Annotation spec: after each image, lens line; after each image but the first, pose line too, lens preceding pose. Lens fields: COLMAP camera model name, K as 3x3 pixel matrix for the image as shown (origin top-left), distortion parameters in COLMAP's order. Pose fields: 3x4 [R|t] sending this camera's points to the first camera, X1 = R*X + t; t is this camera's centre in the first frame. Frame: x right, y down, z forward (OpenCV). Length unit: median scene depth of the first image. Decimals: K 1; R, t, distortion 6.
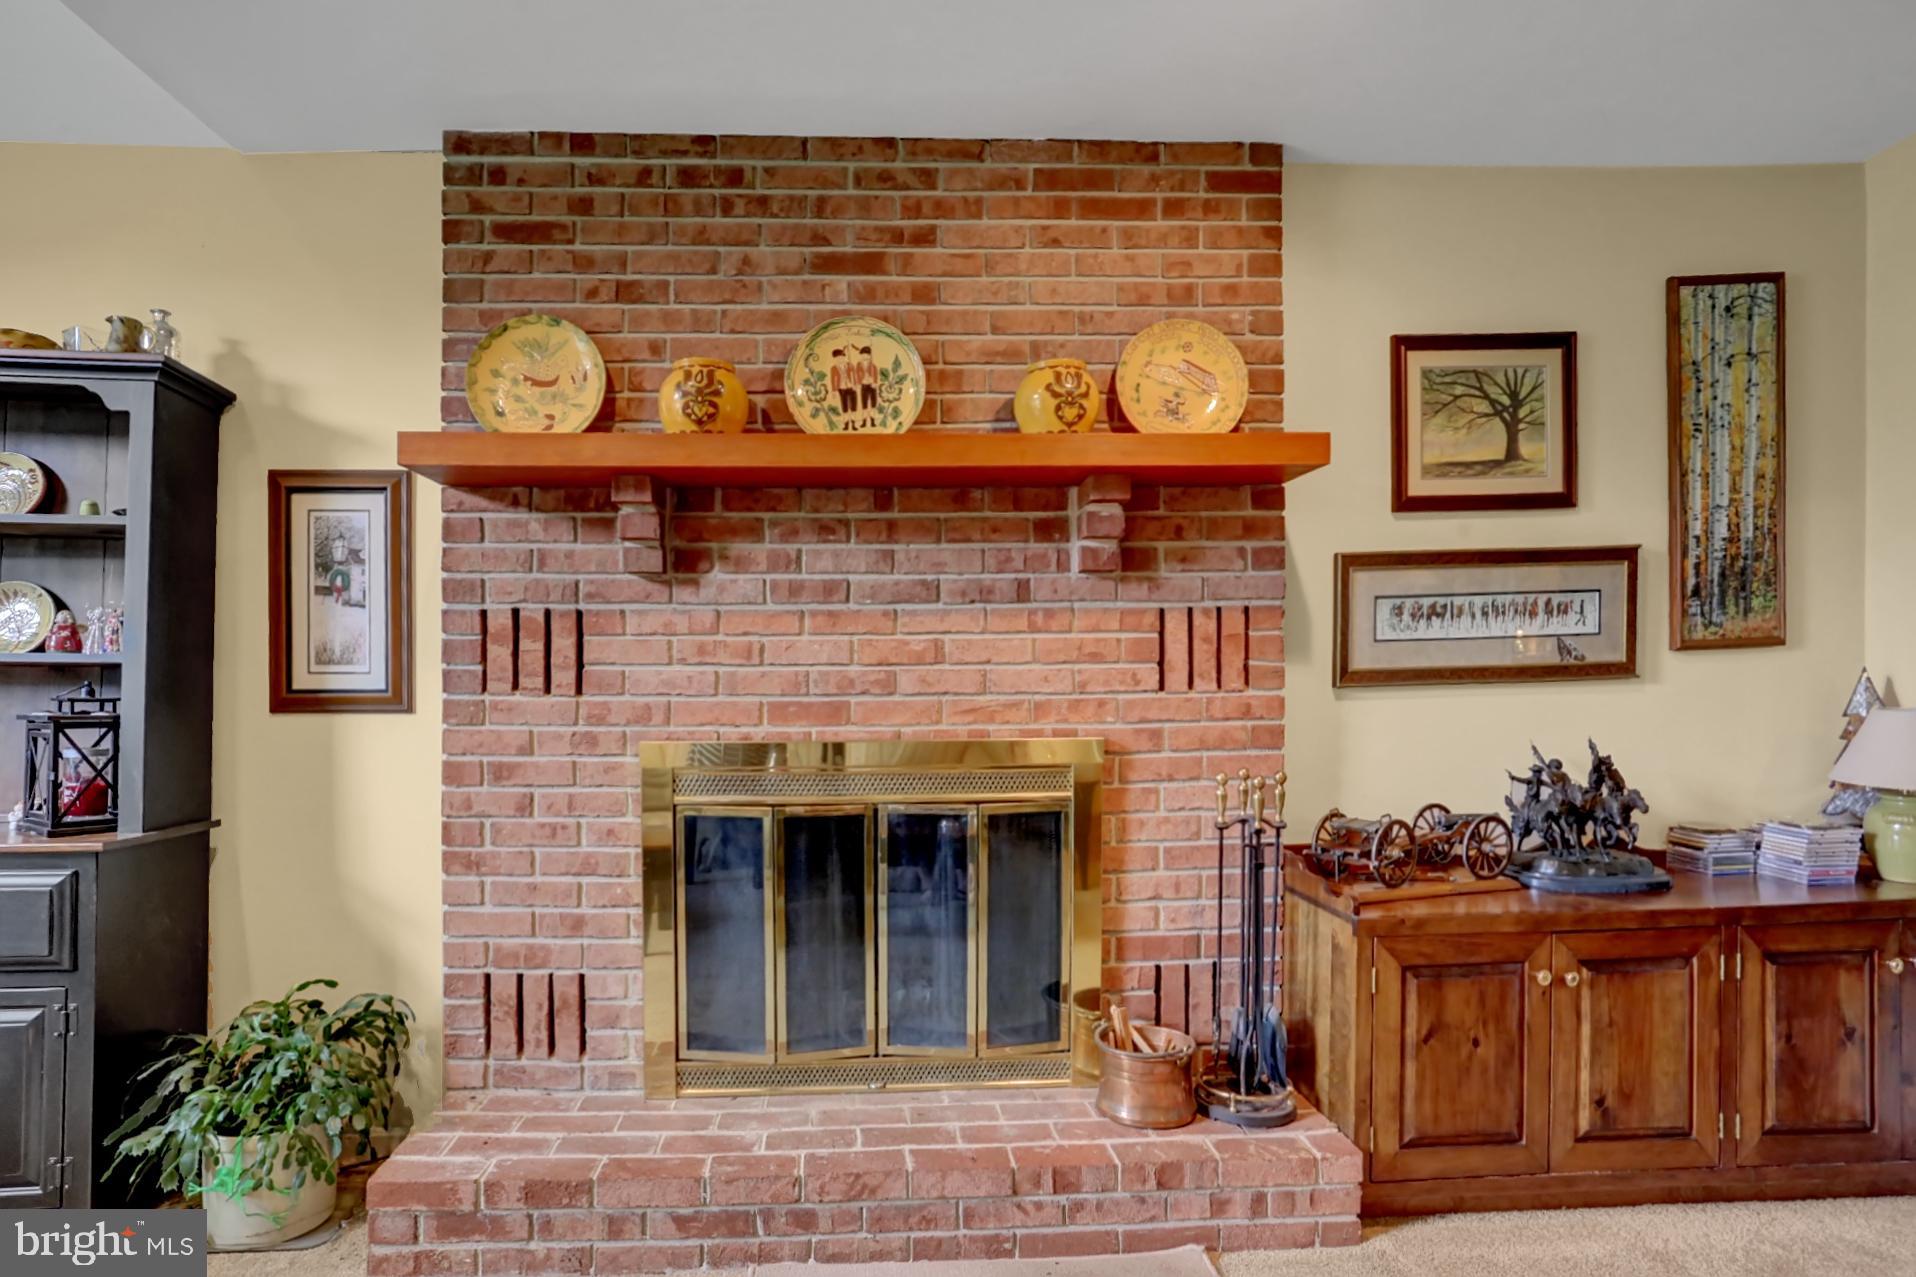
lens RADIAL K [[1158.1, 0, 901.1], [0, 1158.1, 576.7], [0, 0, 1]] dist [-0.055737, 0.001497]
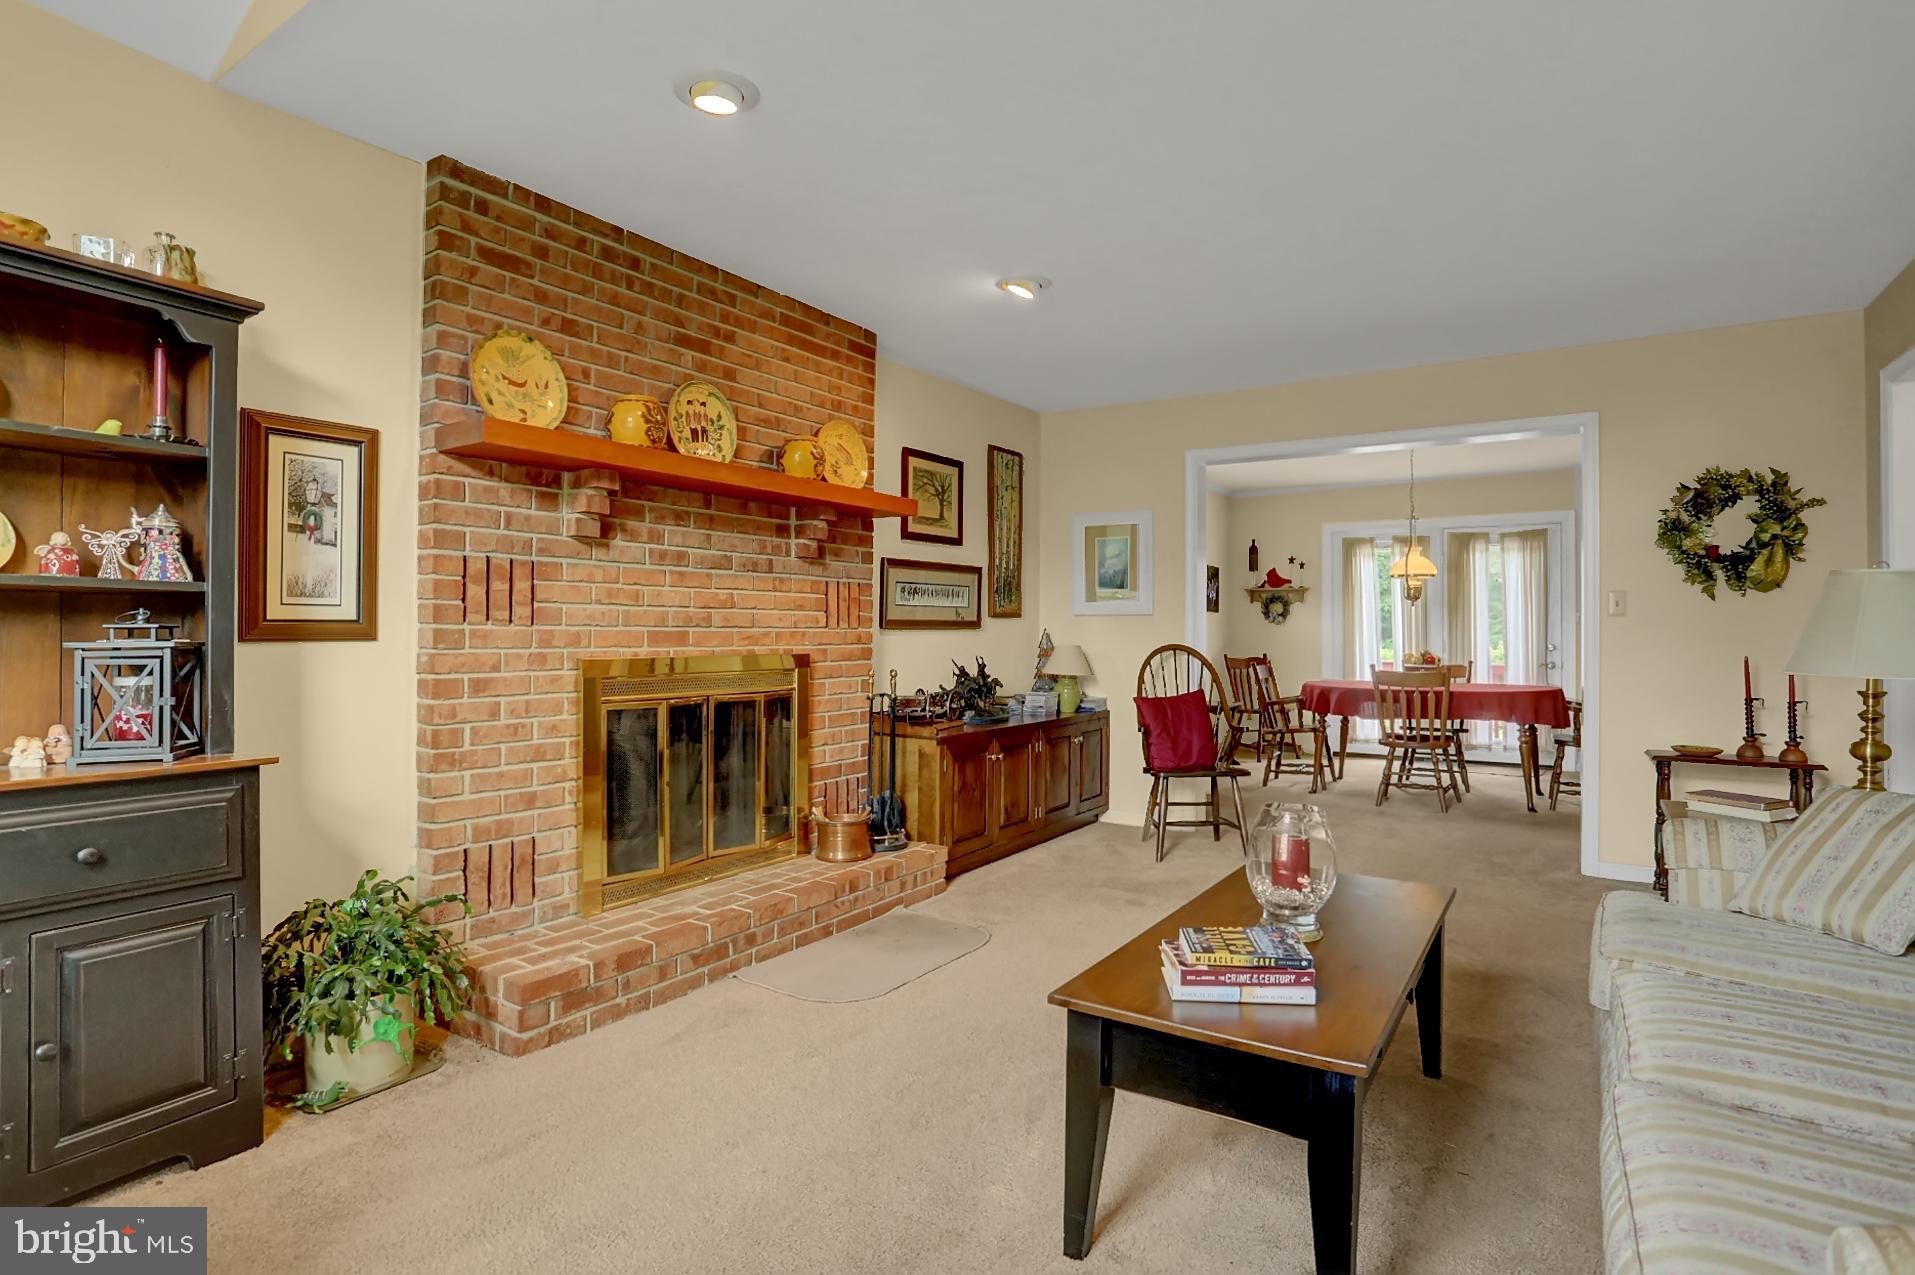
lens RADIAL K [[967.2, 0, 957.5], [0, 967.2, 637.5], [0, 0, 1]] dist [-0.069154, -0.000116]
pose [[0.582288, 0.002310, 0.812979, -0.861010], [-0.026051, 0.999535, 0.015819, 0.085357], [-0.812565, -0.030390, 0.582078, -0.024288]]
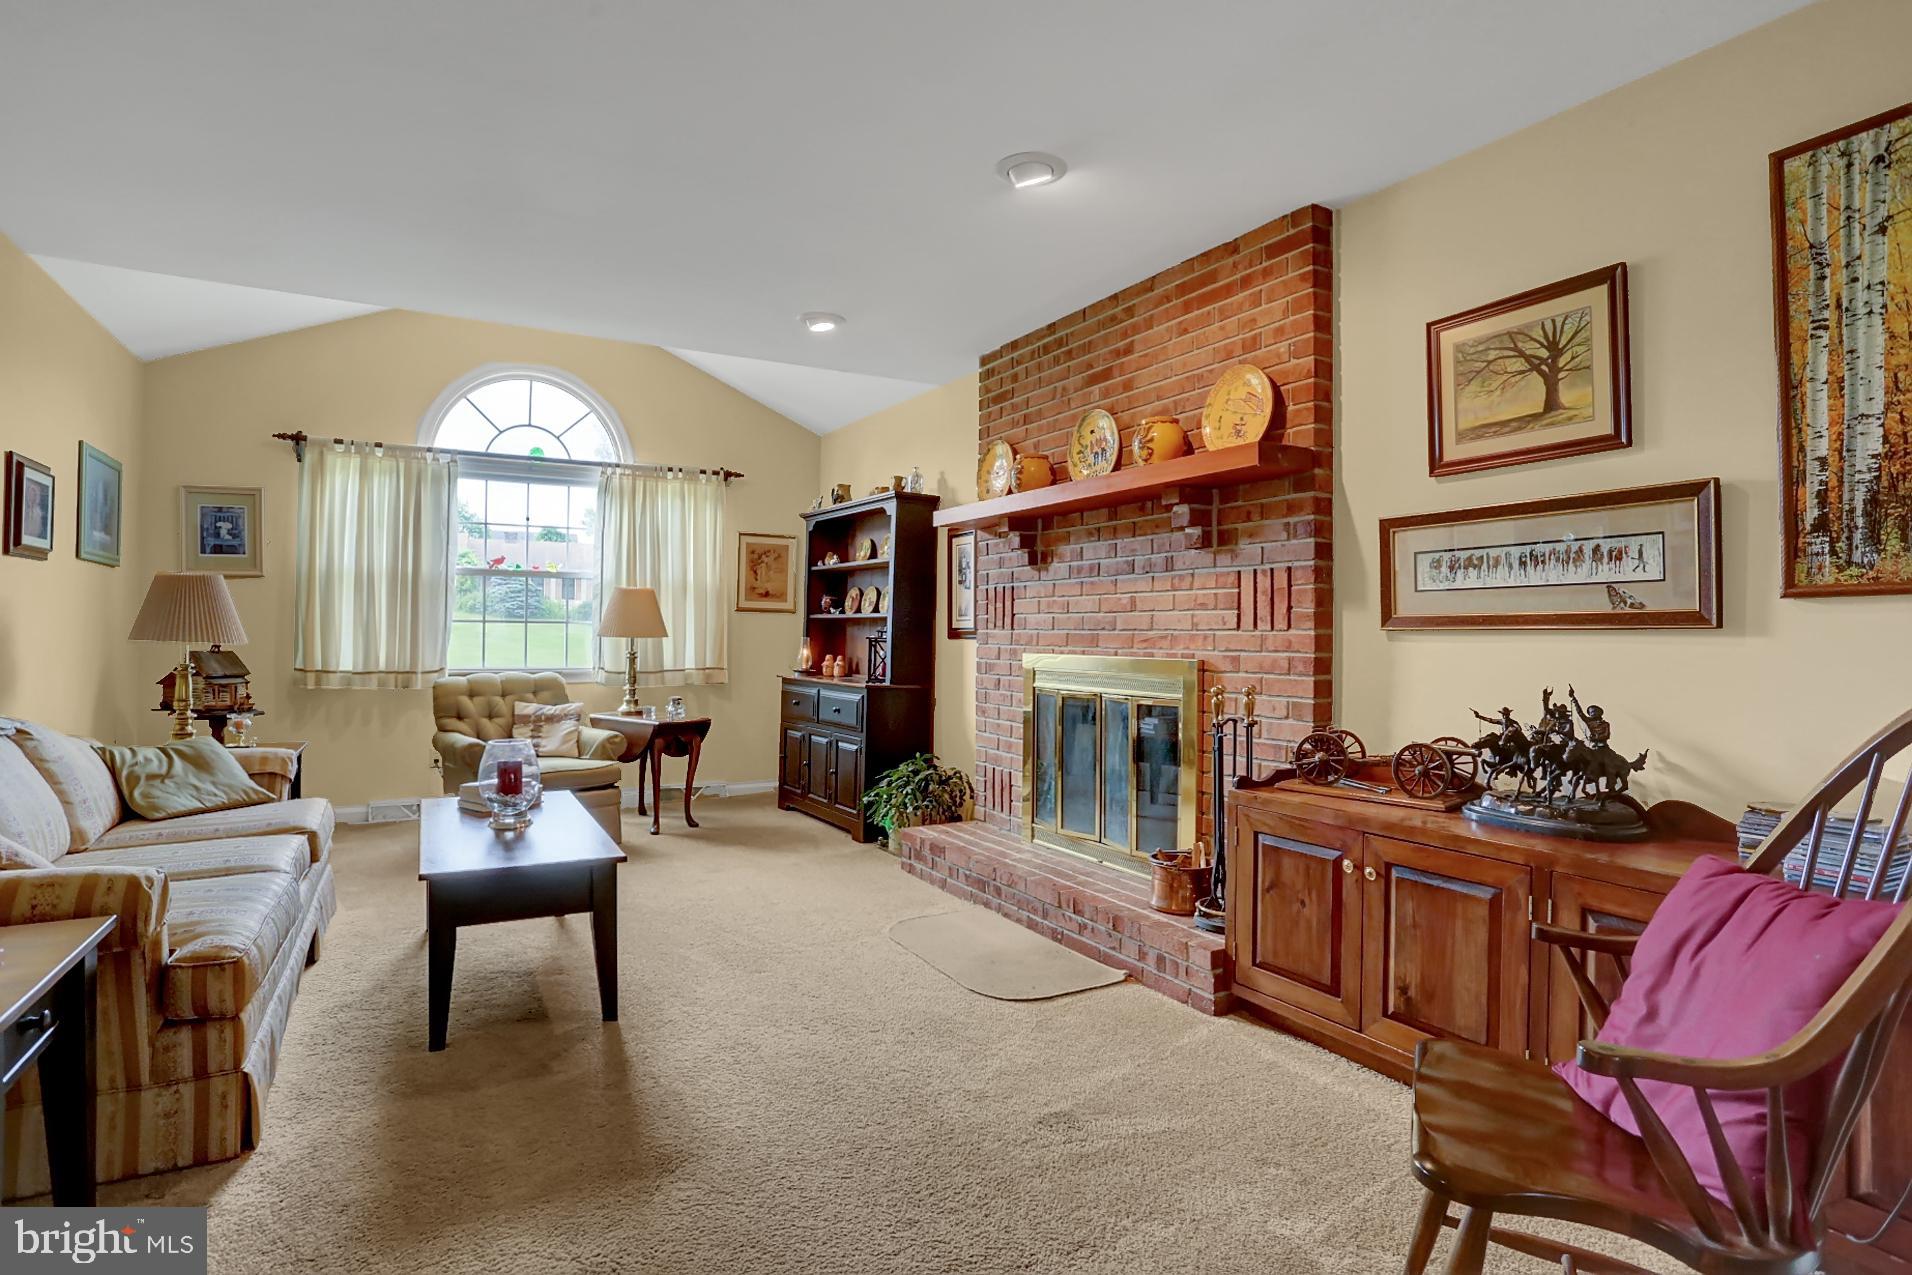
lens RADIAL K [[965.7, 0, 956.0], [0, 965.7, 637.5], [0, 0, 1]] dist [-0.069154, -0.000116]
pose [[0.455238, 0.010719, -0.890305, 1.116716], [0.010527, 0.999793, 0.017420, 0.084903], [0.890307, -0.017303, 0.455031, 0.162445]]
